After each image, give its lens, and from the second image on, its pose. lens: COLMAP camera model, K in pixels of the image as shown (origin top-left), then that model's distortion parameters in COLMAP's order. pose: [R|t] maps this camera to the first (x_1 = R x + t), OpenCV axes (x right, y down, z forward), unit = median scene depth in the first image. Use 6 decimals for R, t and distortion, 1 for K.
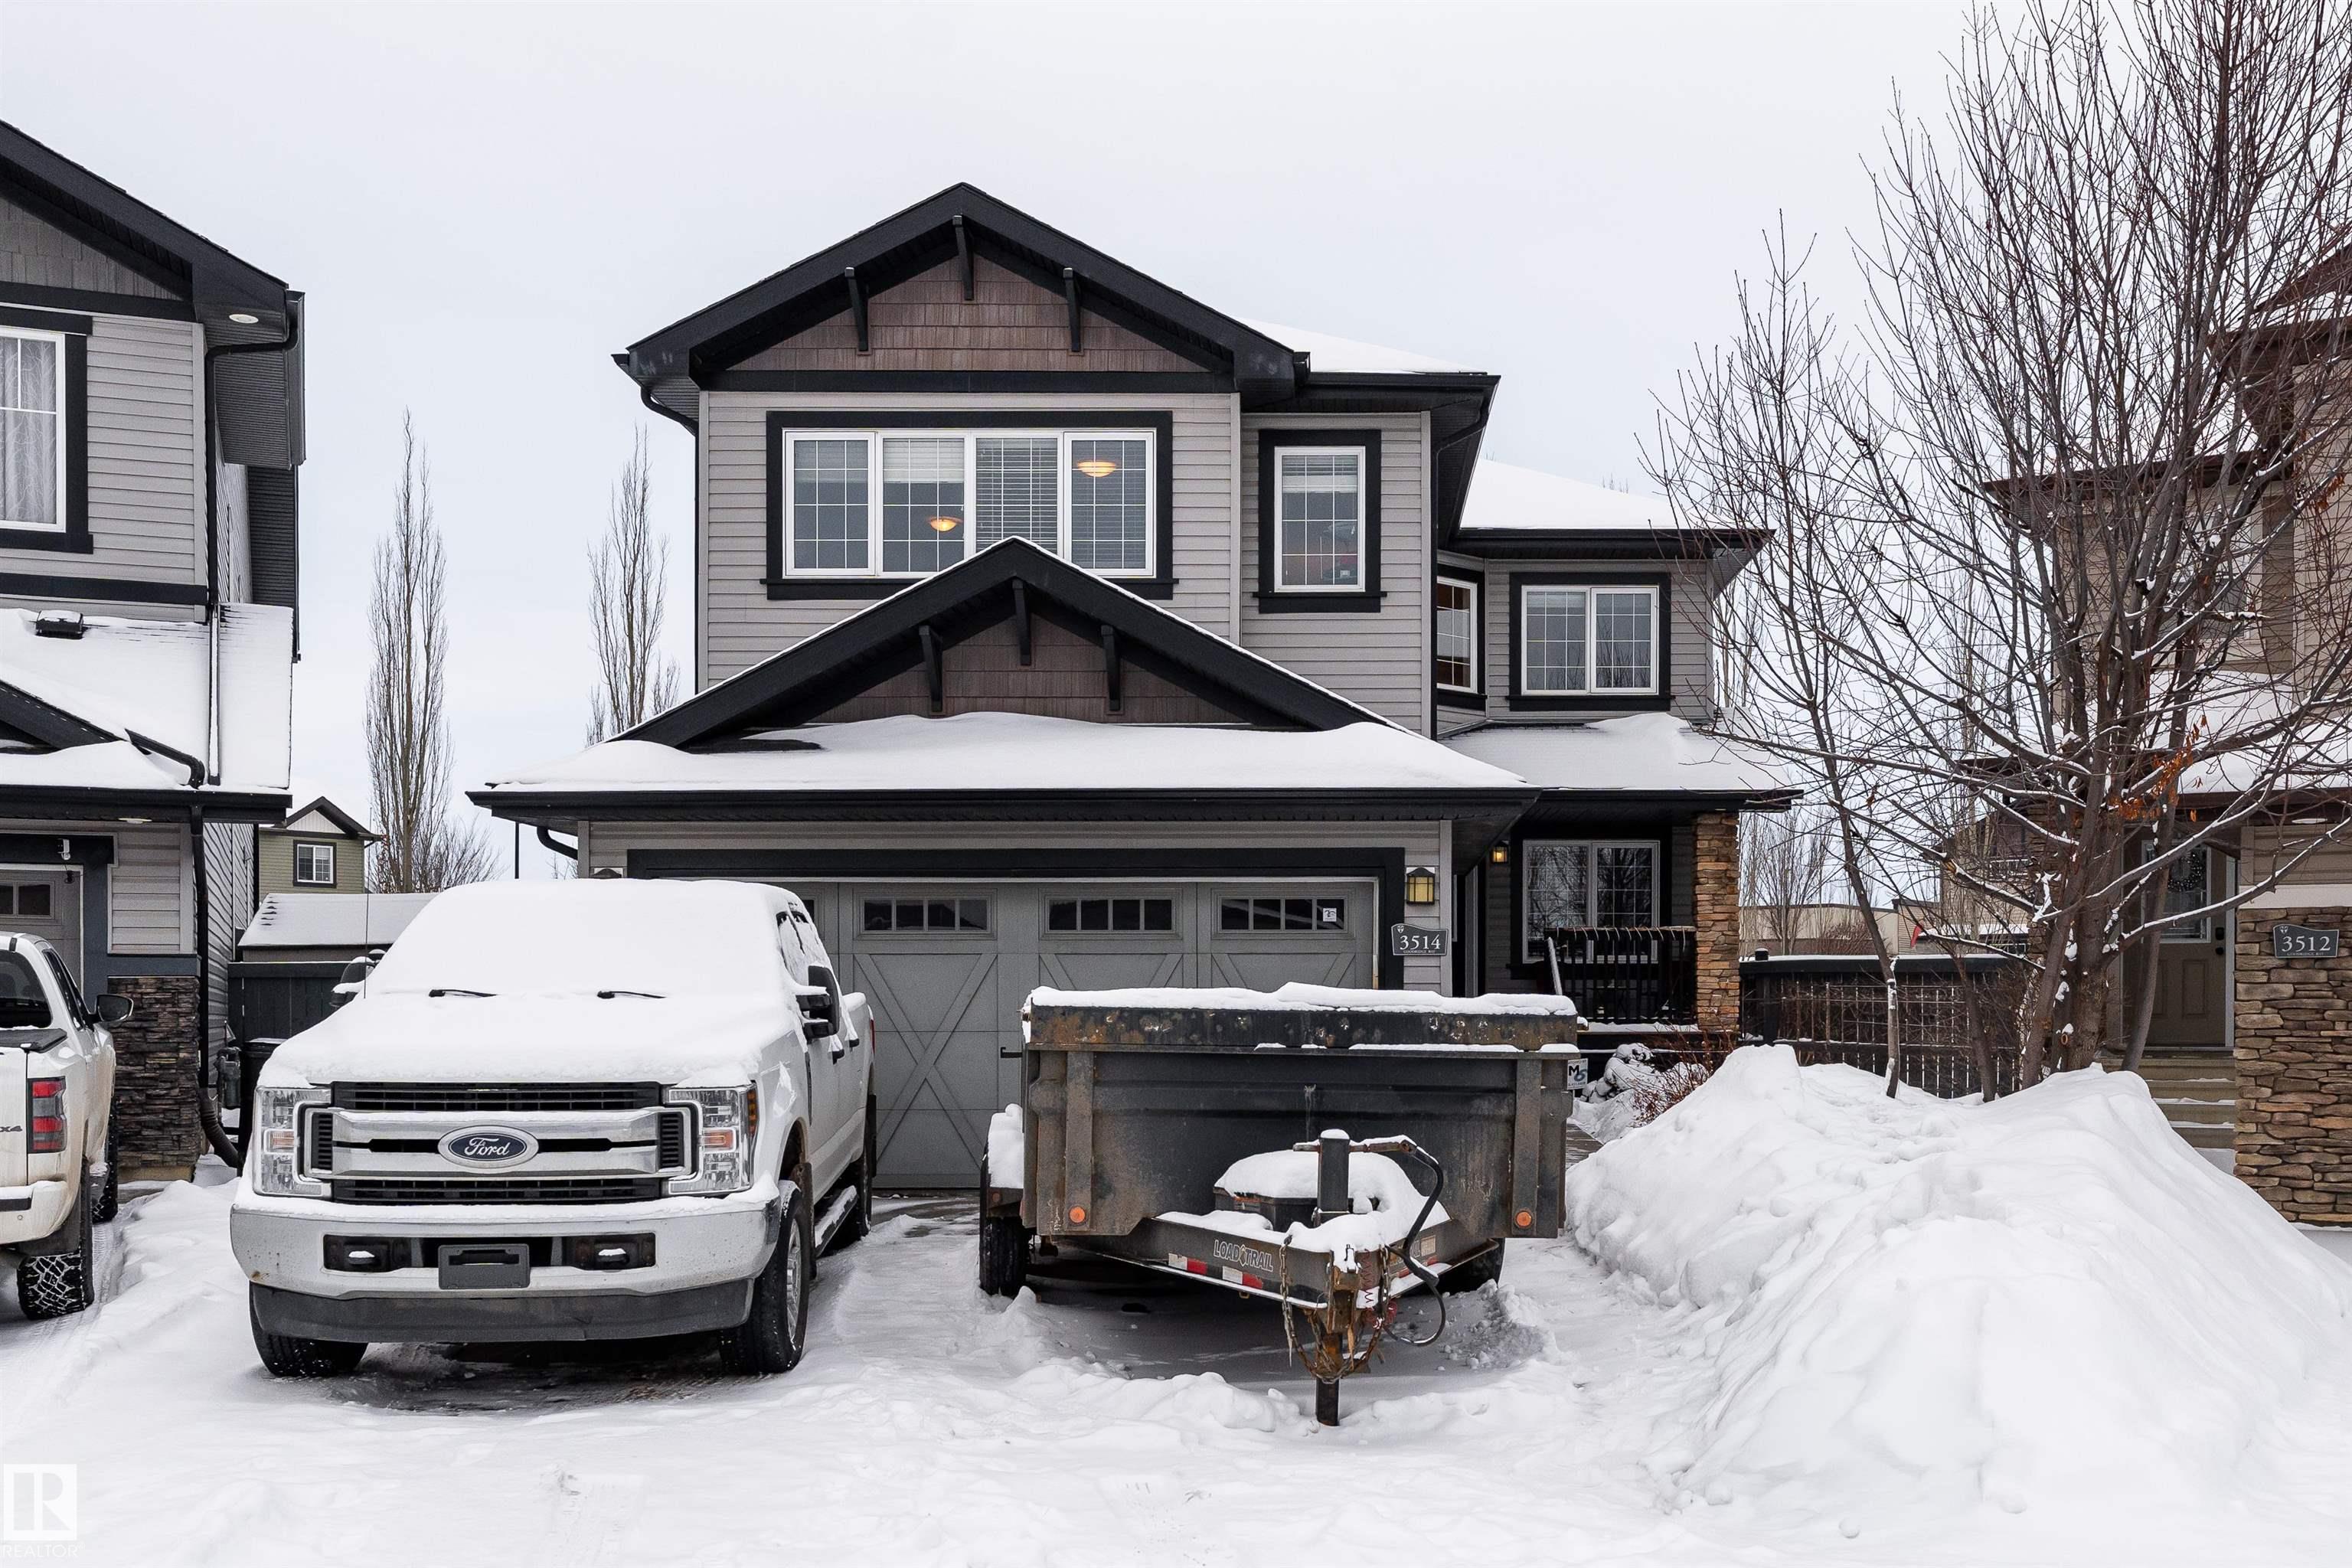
lens RADIAL K [[1637.6, 0, 1177.0], [0, 1637.6, 776.9], [0, 0, 1]] dist [0.001528, 0.002860]
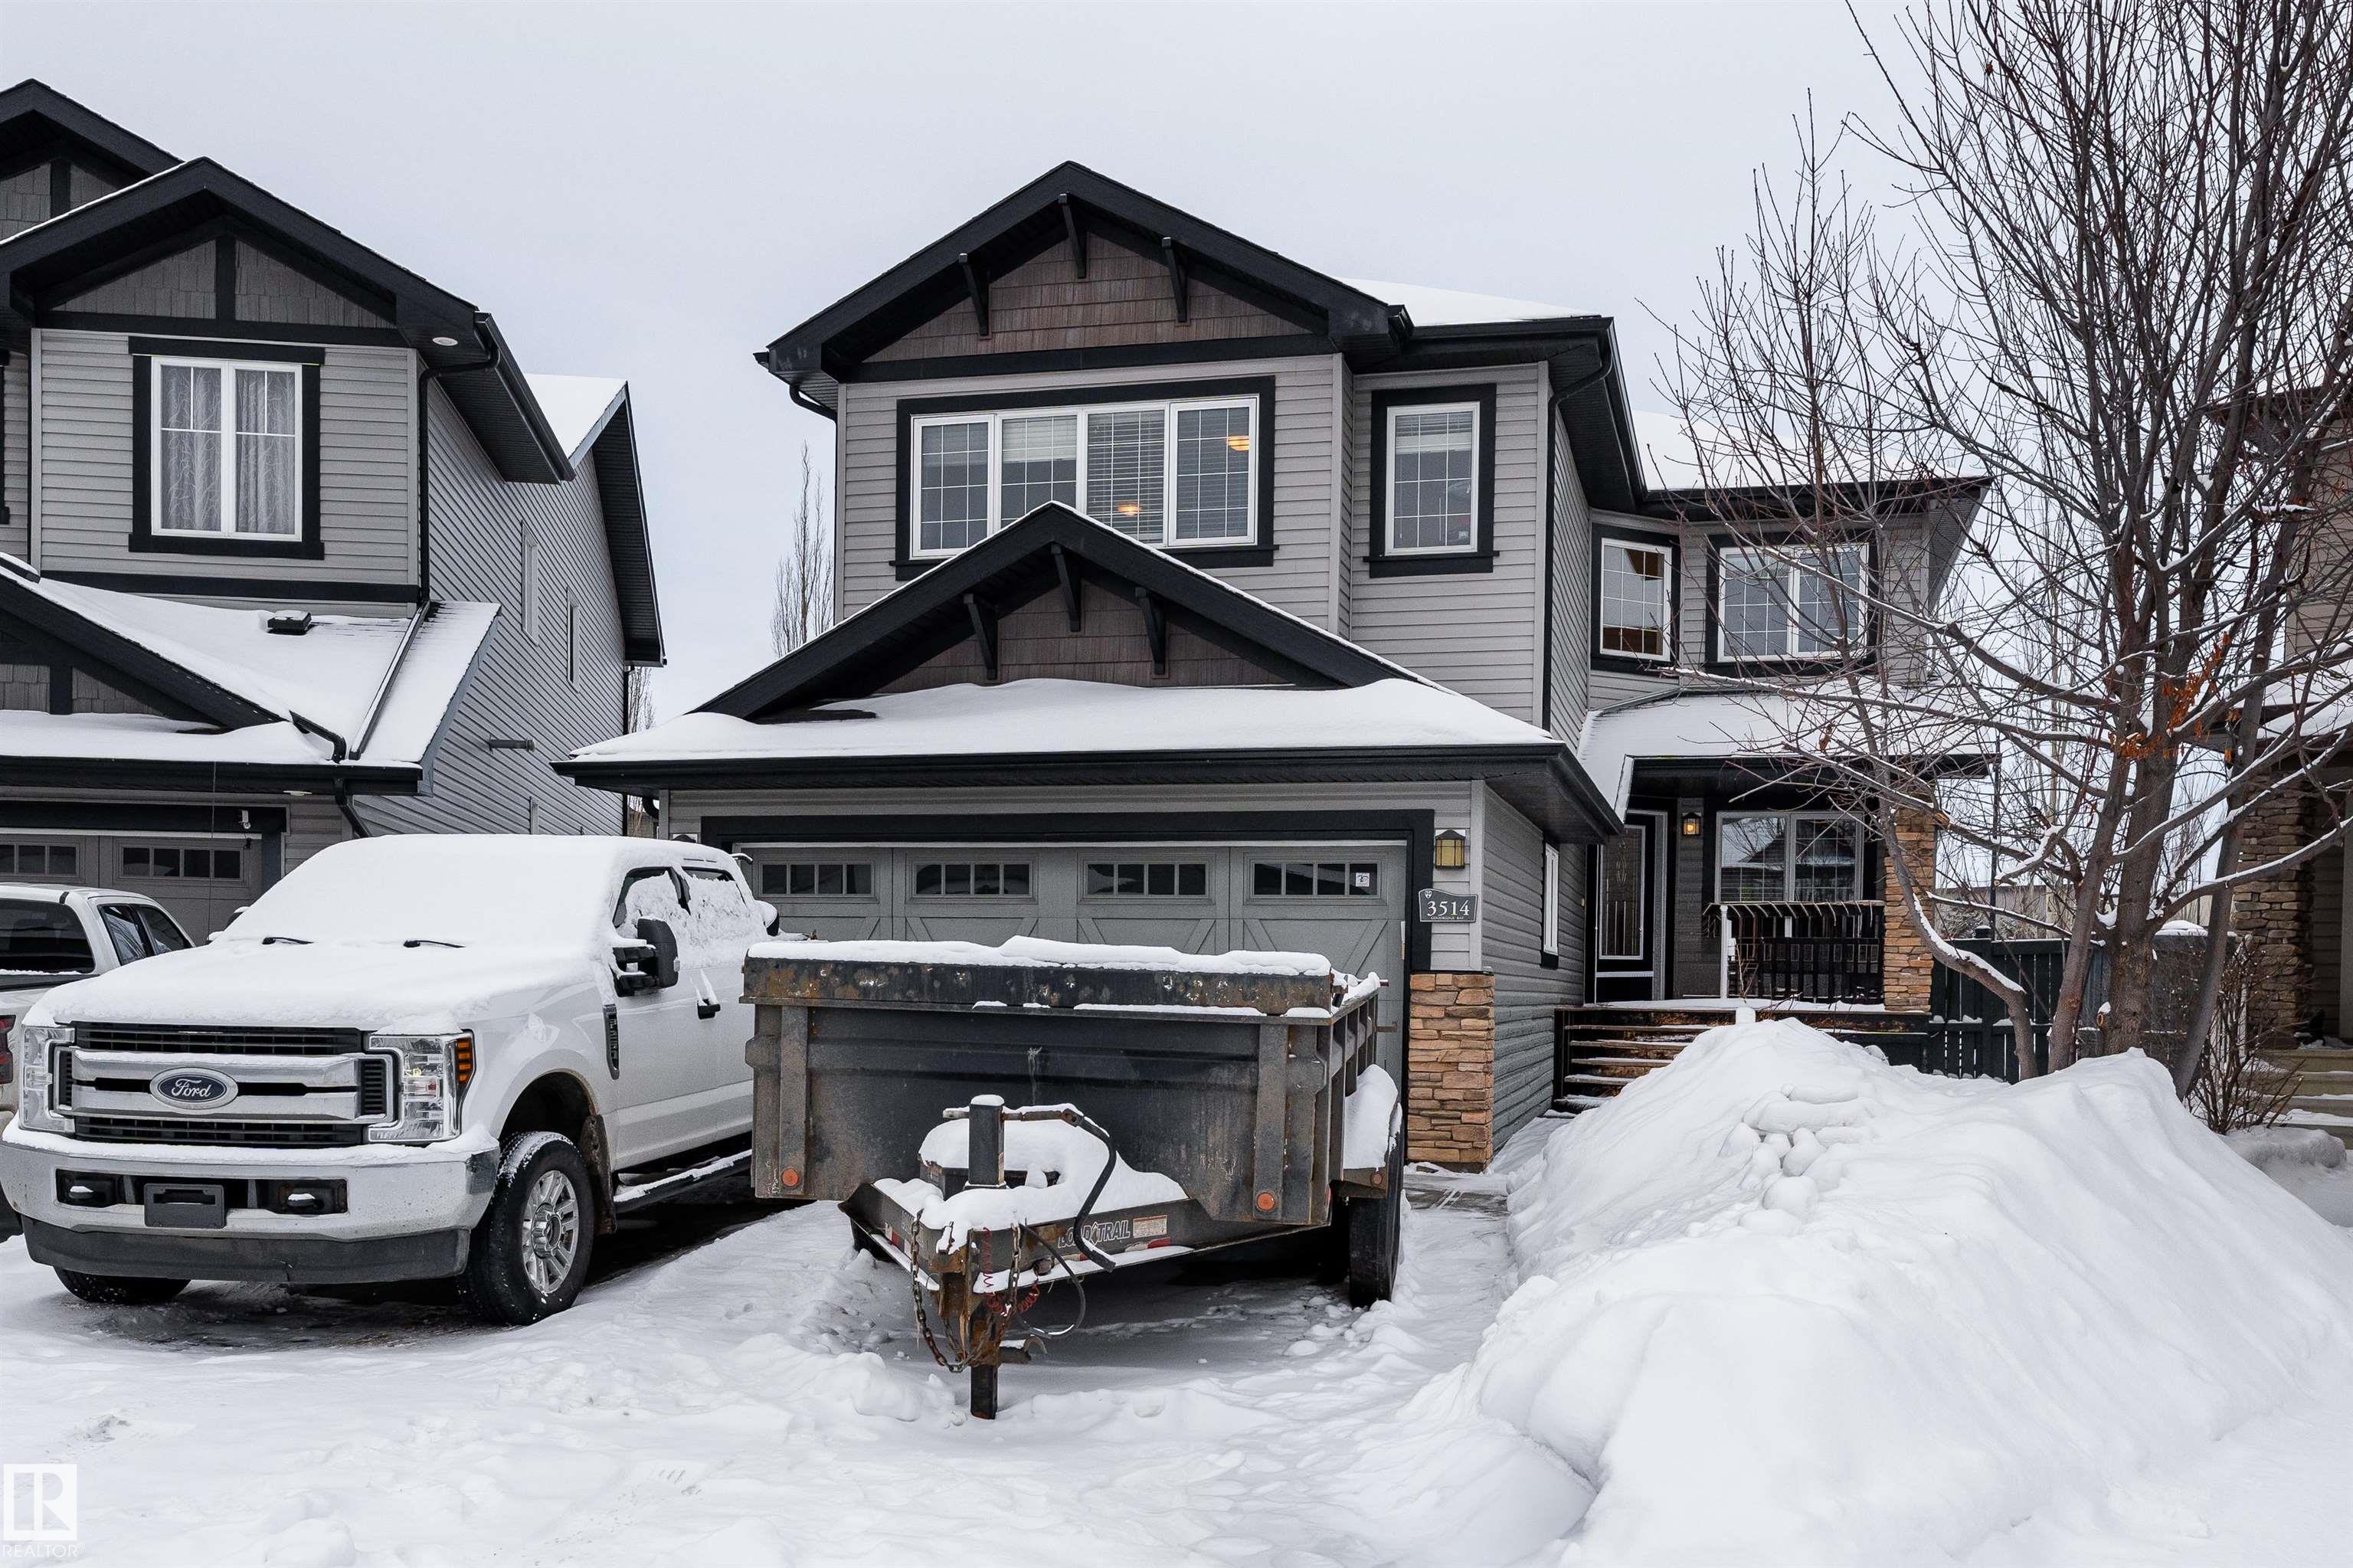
lens RADIAL K [[1564.4, 0, 1175.5], [0, 1564.4, 795.7], [0, 0, 1]] dist [0.001035, 0.000733]
pose [[0.982192, -0.007467, -0.187731, 0.156795], [0.011542, 0.999721, 0.020624, 0.014259], [0.187525, -0.022424, 0.982004, 0.074485]]
